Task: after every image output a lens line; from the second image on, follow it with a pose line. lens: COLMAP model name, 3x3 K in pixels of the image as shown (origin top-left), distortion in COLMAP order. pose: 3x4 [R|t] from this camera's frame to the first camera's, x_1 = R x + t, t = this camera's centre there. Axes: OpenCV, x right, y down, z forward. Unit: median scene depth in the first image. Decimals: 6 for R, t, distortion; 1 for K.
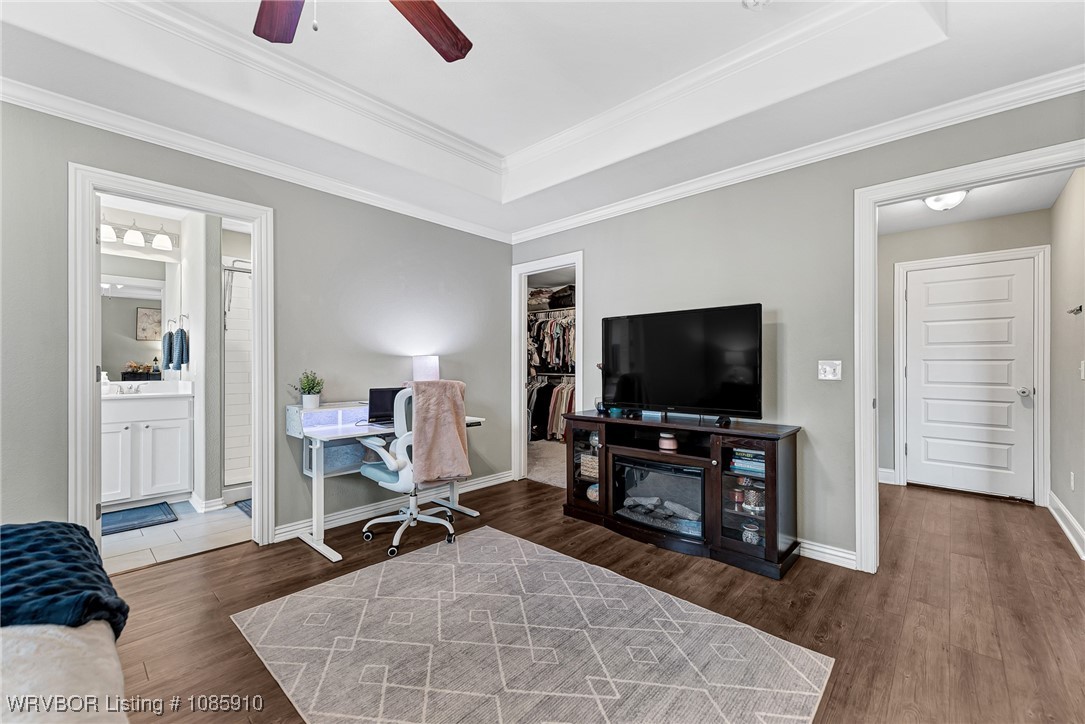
lens RADIAL K [[429.6, 0, 546.6], [0, 429.6, 363.8], [0, 0, 1]] dist [0.013081, -0.003958]
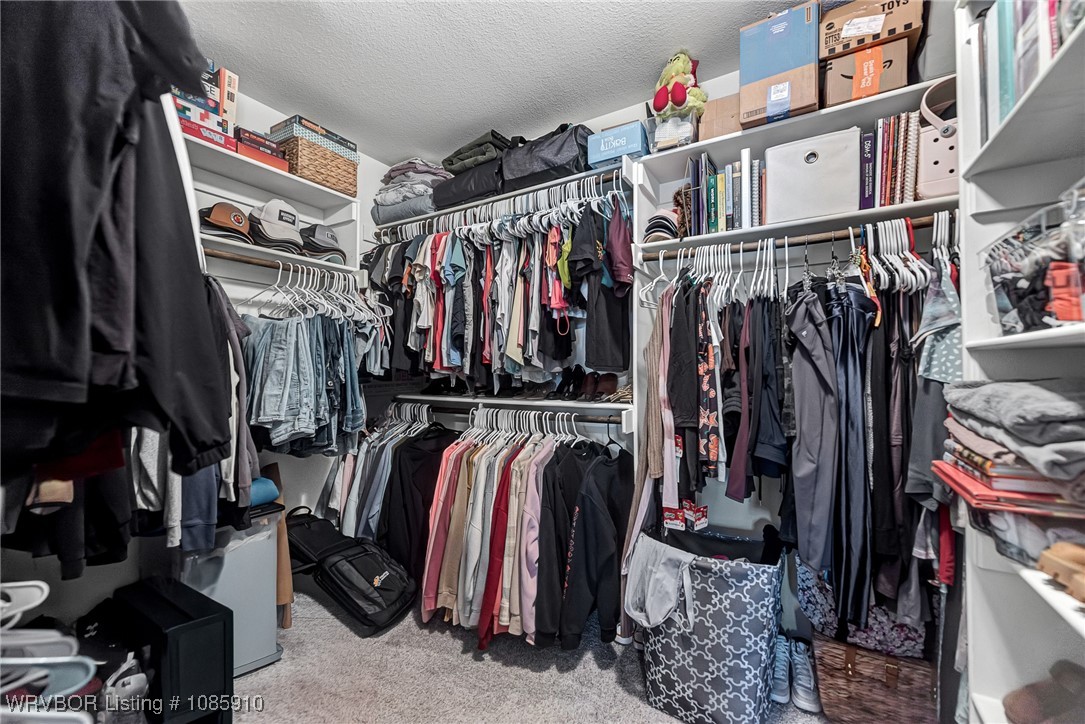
lens RADIAL K [[429.6, 0, 546.3], [0, 429.6, 366.1], [0, 0, 1]] dist [0.013081, -0.003958]
pose [[0.979637, -0.003252, 0.200749, 0.026440], [0.004584, 0.999970, -0.006172, 0.000832], [-0.200723, 0.006967, 0.979623, 0.679560]]
